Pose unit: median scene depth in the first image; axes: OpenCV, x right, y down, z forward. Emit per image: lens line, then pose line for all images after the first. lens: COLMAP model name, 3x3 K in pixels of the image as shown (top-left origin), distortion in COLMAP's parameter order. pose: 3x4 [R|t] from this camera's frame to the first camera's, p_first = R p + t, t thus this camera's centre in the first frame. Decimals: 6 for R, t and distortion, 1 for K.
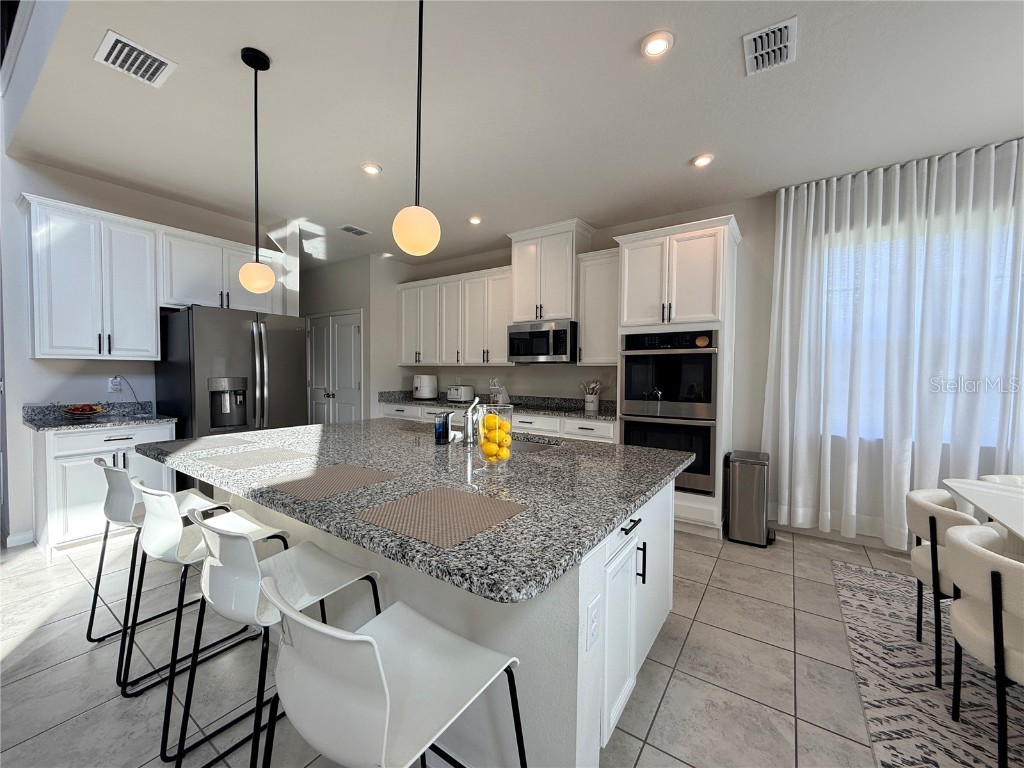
lens RADIAL K [[408.2, 0, 508.6], [0, 408.2, 383.8], [0, 0, 1]] dist [0.000177, -0.000230]
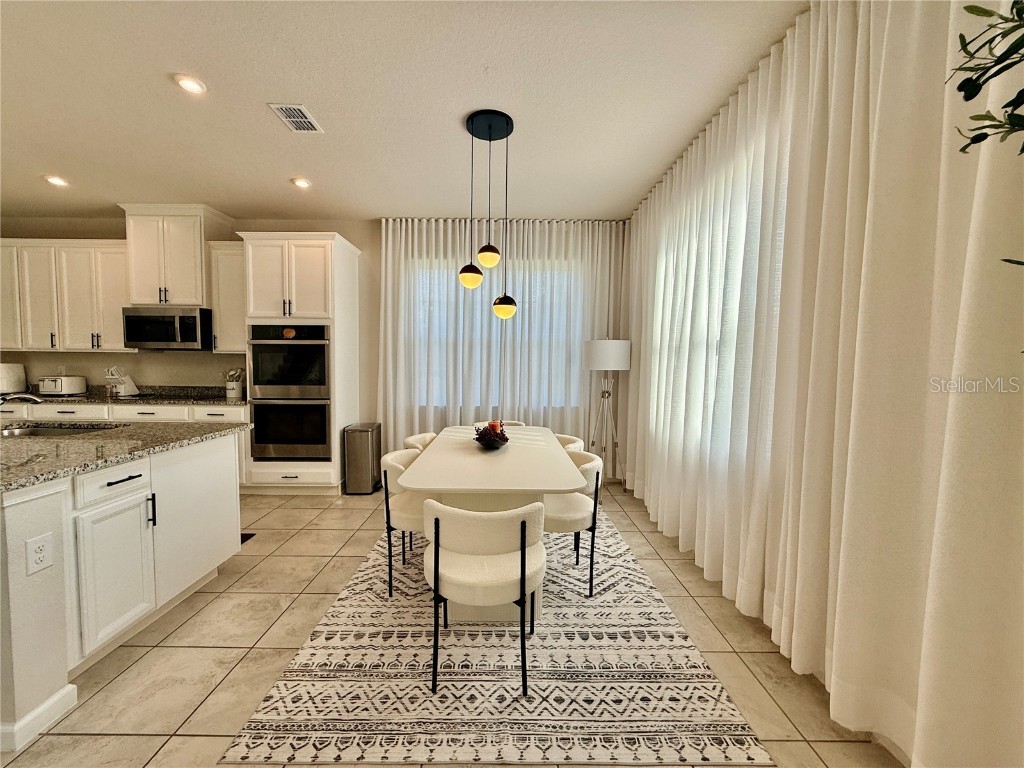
lens RADIAL K [[408.2, 0, 508.6], [0, 408.2, 383.8], [0, 0, 1]] dist [0.000177, -0.000230]
pose [[0.820684, -0.029492, 0.570621, 0.213188], [0.014113, 0.999409, 0.031355, 0.010461], [-0.571208, -0.017680, 0.820615, -0.267097]]
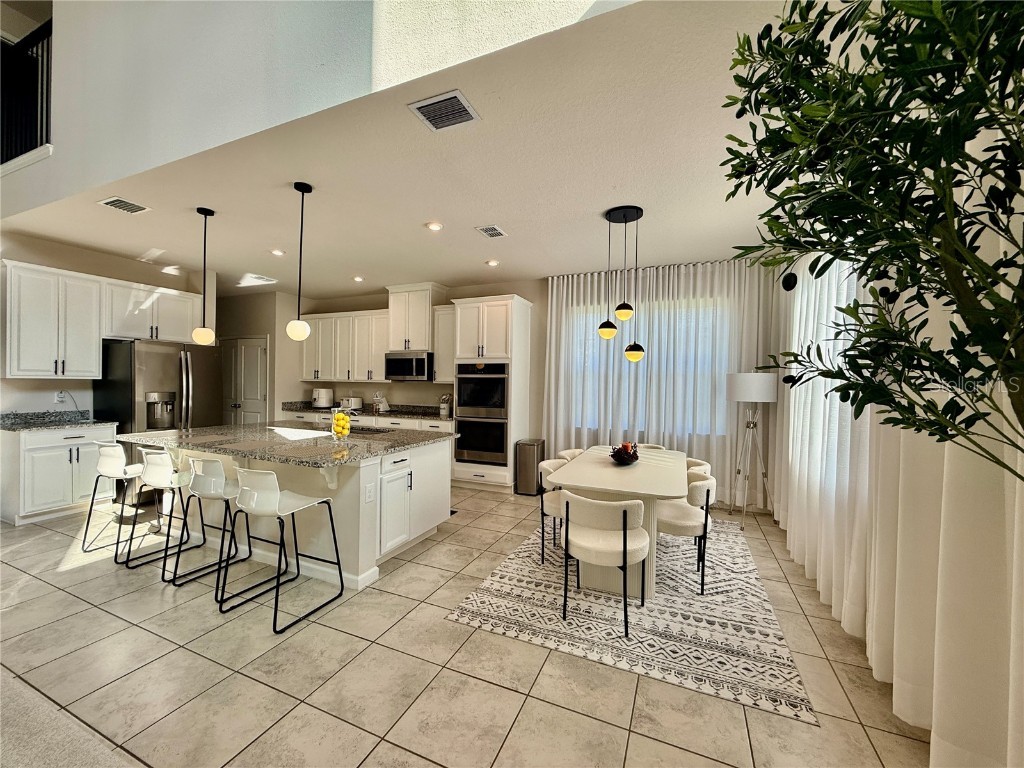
lens RADIAL K [[408.2, 0, 508.6], [0, 408.2, 383.8], [0, 0, 1]] dist [0.000177, -0.000230]
pose [[0.981449, 0.004659, 0.191665, 0.171977], [-0.000135, 0.999721, -0.023612, -0.010041], [-0.191721, 0.023148, 0.981176, -0.505599]]
